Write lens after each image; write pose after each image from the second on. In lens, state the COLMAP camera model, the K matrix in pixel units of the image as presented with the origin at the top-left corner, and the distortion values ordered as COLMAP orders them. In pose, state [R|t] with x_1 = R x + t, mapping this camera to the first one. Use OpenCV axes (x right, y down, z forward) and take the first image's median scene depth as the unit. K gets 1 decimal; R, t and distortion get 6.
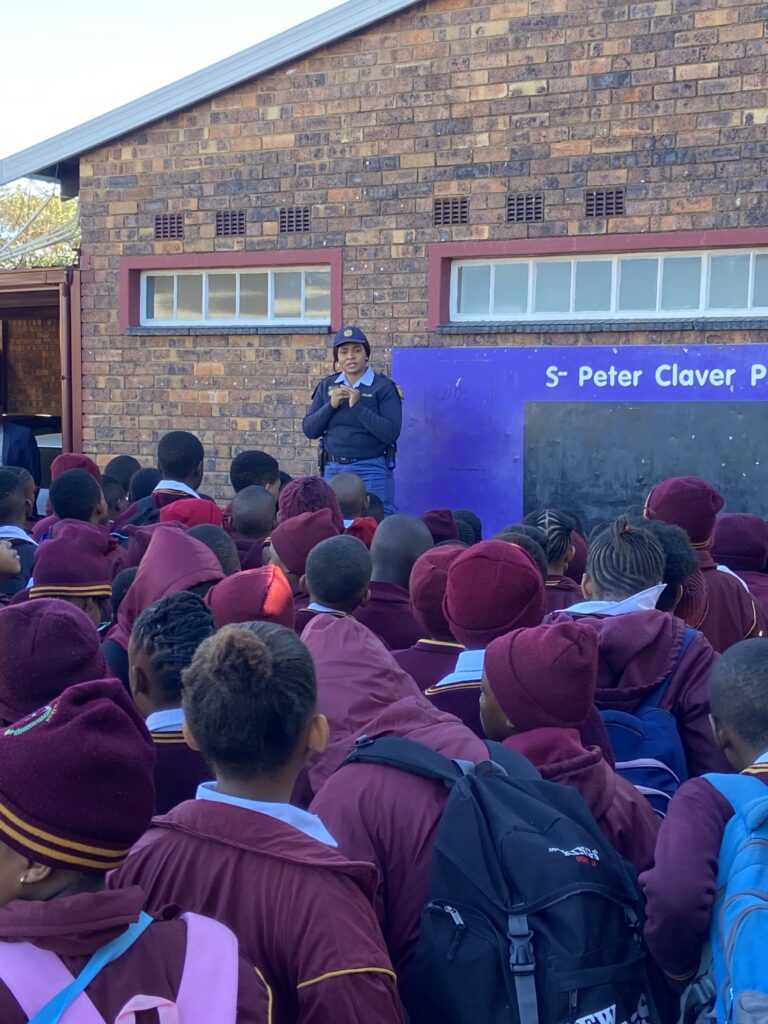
lens RADIAL K [[1624.1, 0, 388.1], [0, 1624.1, 509.6], [0, 0, 1]] dist [0.064063, 0.000000]
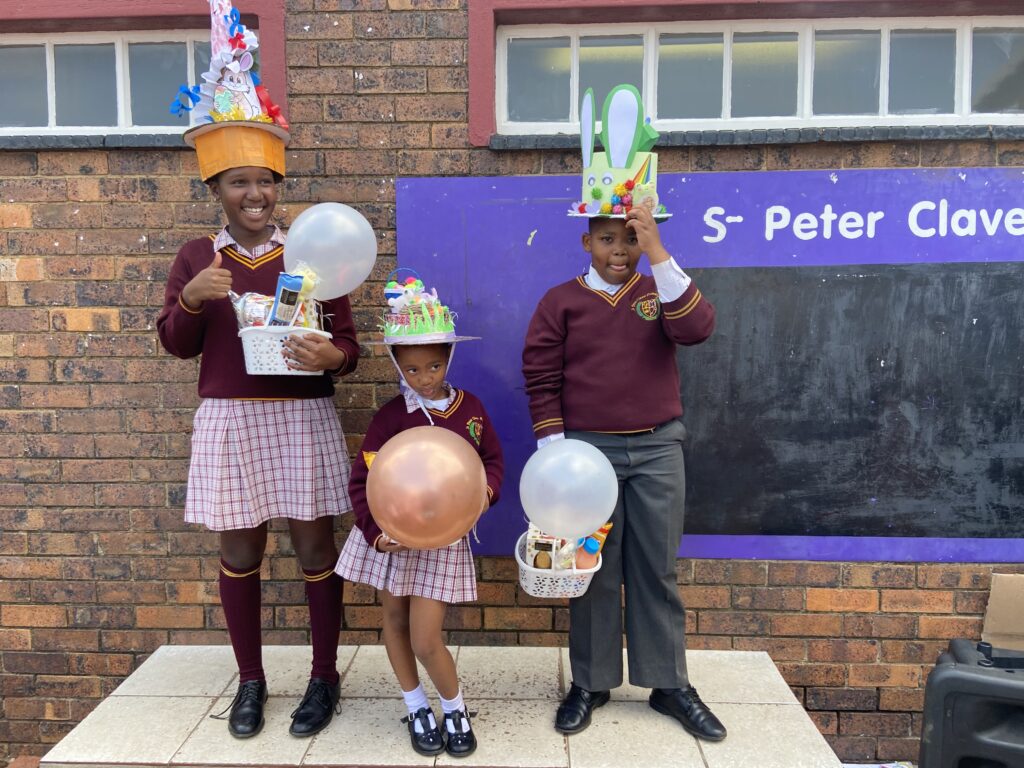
lens RADIAL K [[776.9, 0, 507.7], [0, 776.9, 382.9], [0, 0, 1]] dist [0.104601, -0.134493]
pose [[0.877991, -0.052845, 0.475751, -0.097095], [0.046154, 0.998603, 0.025746, -0.034084], [-0.476447, -0.000647, 0.879203, 0.751699]]
